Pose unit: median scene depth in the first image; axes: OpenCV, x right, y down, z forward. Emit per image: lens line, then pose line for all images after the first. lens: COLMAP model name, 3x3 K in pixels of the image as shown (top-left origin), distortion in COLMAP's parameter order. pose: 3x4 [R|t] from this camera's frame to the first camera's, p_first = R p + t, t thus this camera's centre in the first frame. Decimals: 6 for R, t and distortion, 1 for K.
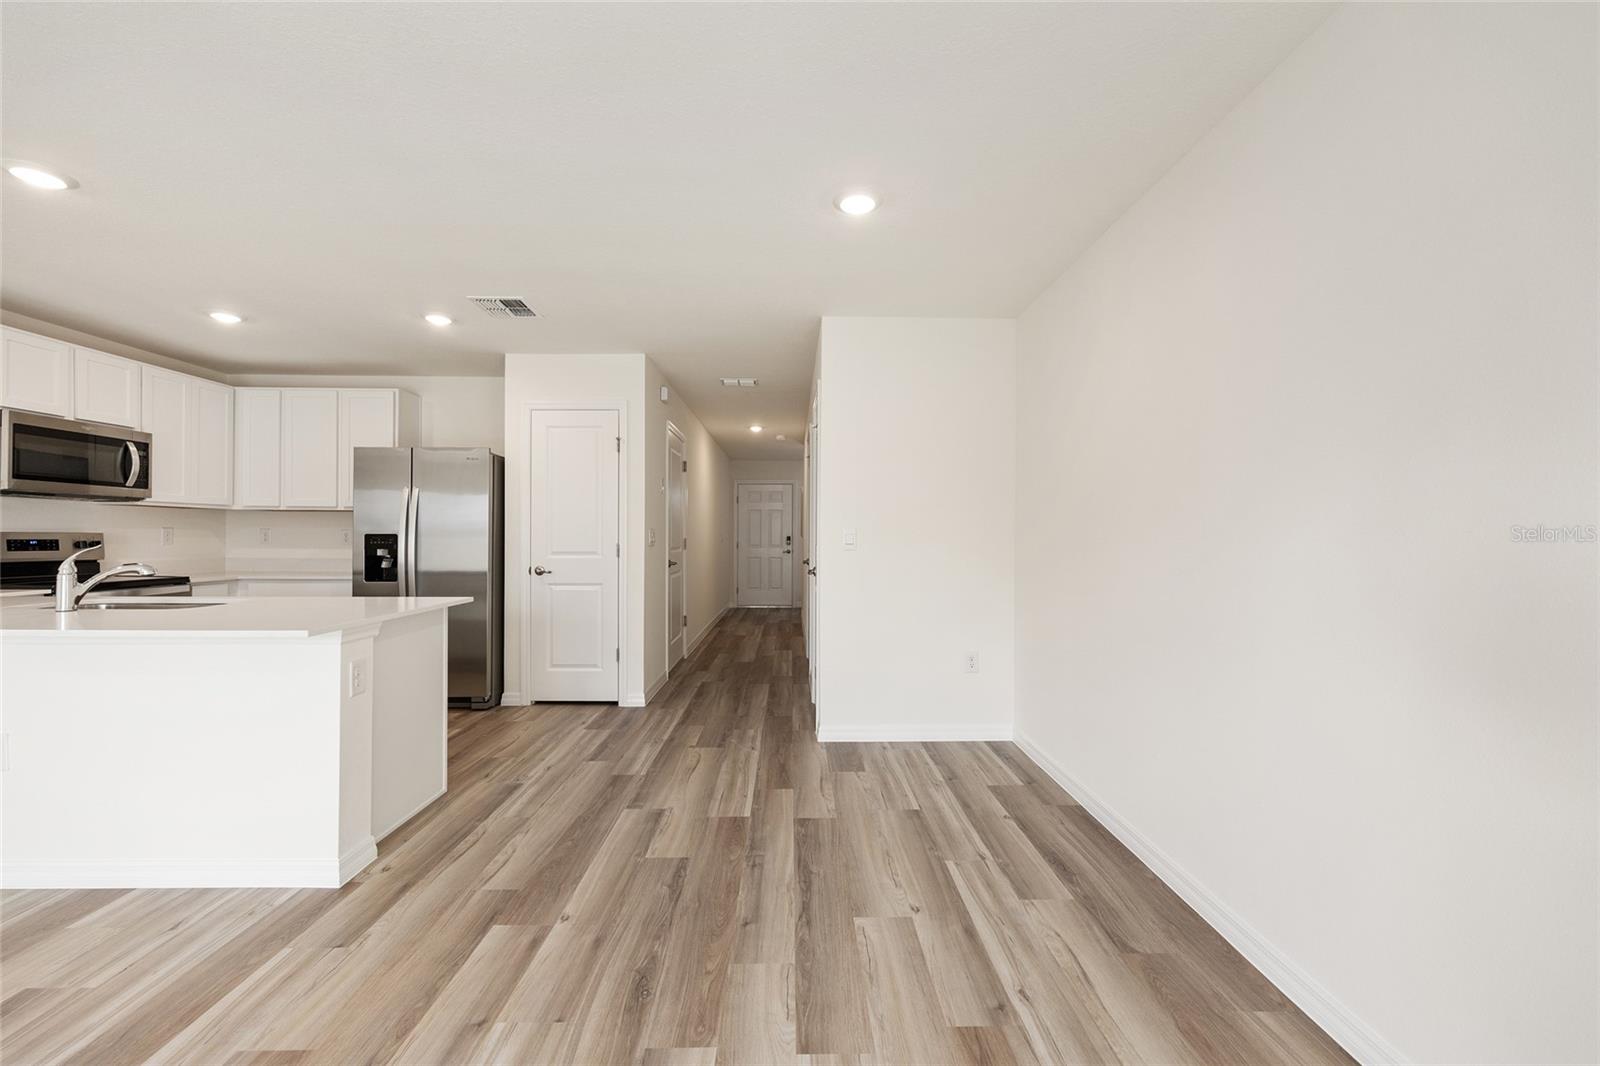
lens RADIAL K [[640.5, 0, 800.2], [0, 640.5, 537.2], [0, 0, 1]] dist [-0.001545, 0.000656]
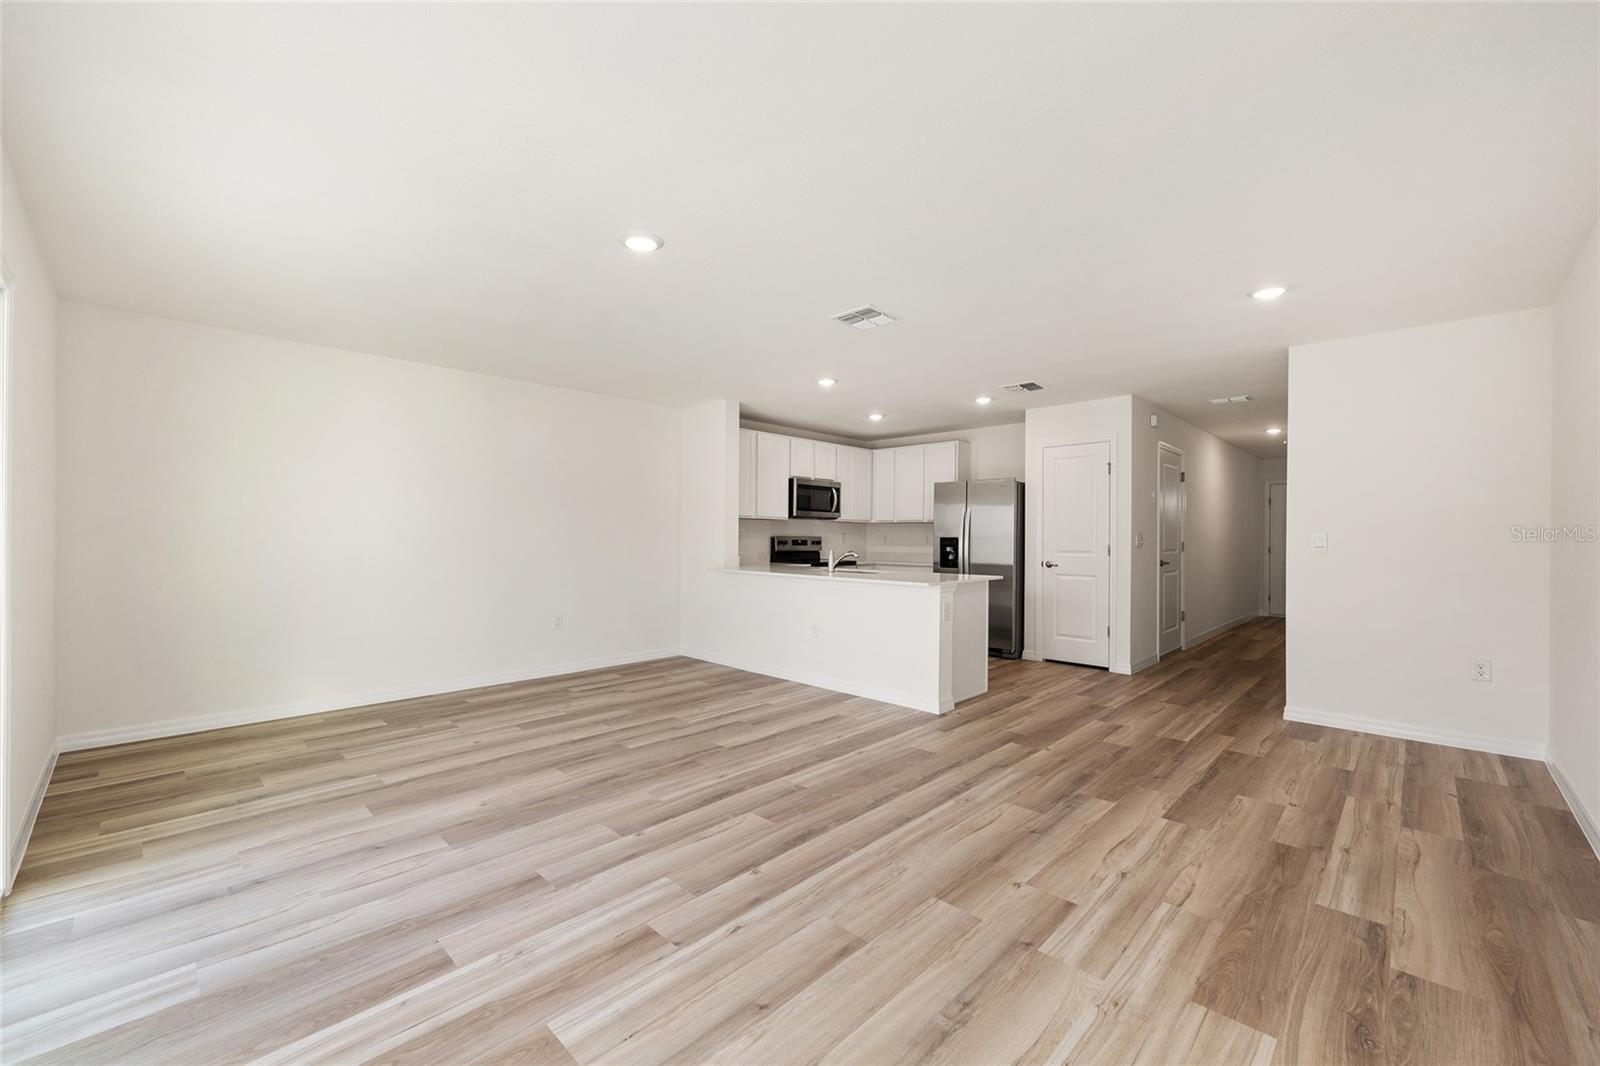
lens RADIAL K [[640.5, 0, 800.2], [0, 640.5, 537.2], [0, 0, 1]] dist [-0.001545, 0.000656]
pose [[0.707078, 0.000710, -0.707135, 0.209179], [-0.004435, 0.999984, -0.003432, 0.001610], [0.707121, 0.005563, 0.707070, -0.390519]]
